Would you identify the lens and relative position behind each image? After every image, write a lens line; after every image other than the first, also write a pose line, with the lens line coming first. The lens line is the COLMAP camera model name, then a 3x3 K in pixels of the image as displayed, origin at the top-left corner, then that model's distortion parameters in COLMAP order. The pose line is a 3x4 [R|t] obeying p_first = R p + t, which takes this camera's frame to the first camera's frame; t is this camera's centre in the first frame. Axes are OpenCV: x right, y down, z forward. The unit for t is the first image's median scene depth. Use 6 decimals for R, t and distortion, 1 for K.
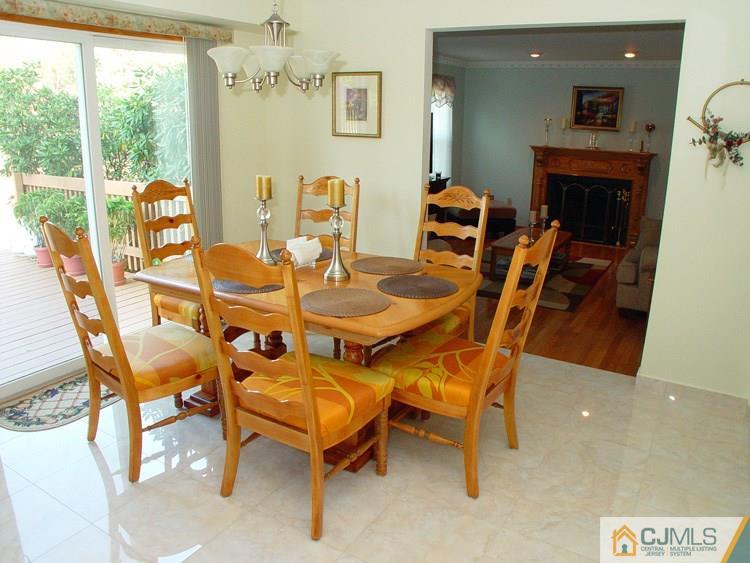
lens RADIAL K [[579.0, 0, 376.5], [0, 579.0, 283.9], [0, 0, 1]] dist [-0.116614, 0.003898]
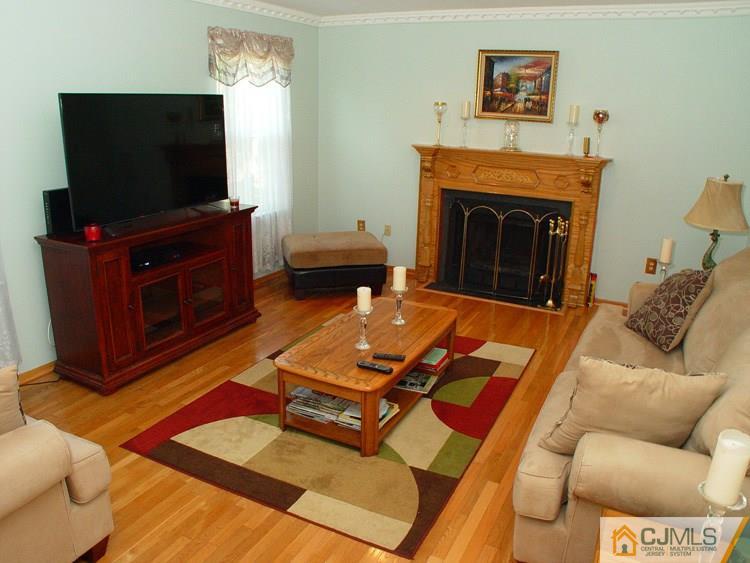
lens RADIAL K [[579.0, 0, 373.7], [0, 579.0, 278.9], [0, 0, 1]] dist [-0.116614, 0.003898]
pose [[0.997880, -0.016609, 0.062925, 0.191420], [0.015468, 0.999708, 0.018577, -0.111747], [-0.063215, -0.017564, 0.997845, 0.379554]]
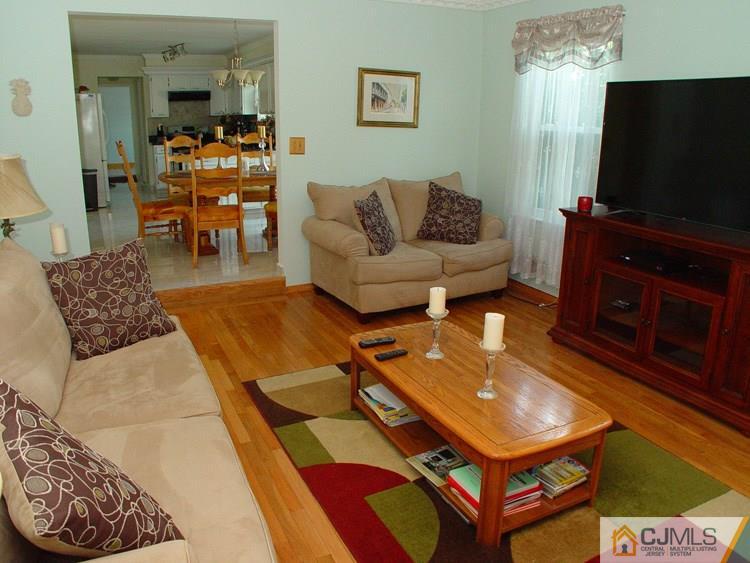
lens RADIAL K [[579.0, 0, 373.5], [0, 579.0, 282.4], [0, 0, 1]] dist [-0.116614, 0.003898]
pose [[-0.534663, 0.213378, -0.817683, 0.499061], [-0.255675, 0.881404, 0.397186, -0.223625], [0.805460, 0.421422, -0.416699, 0.871159]]
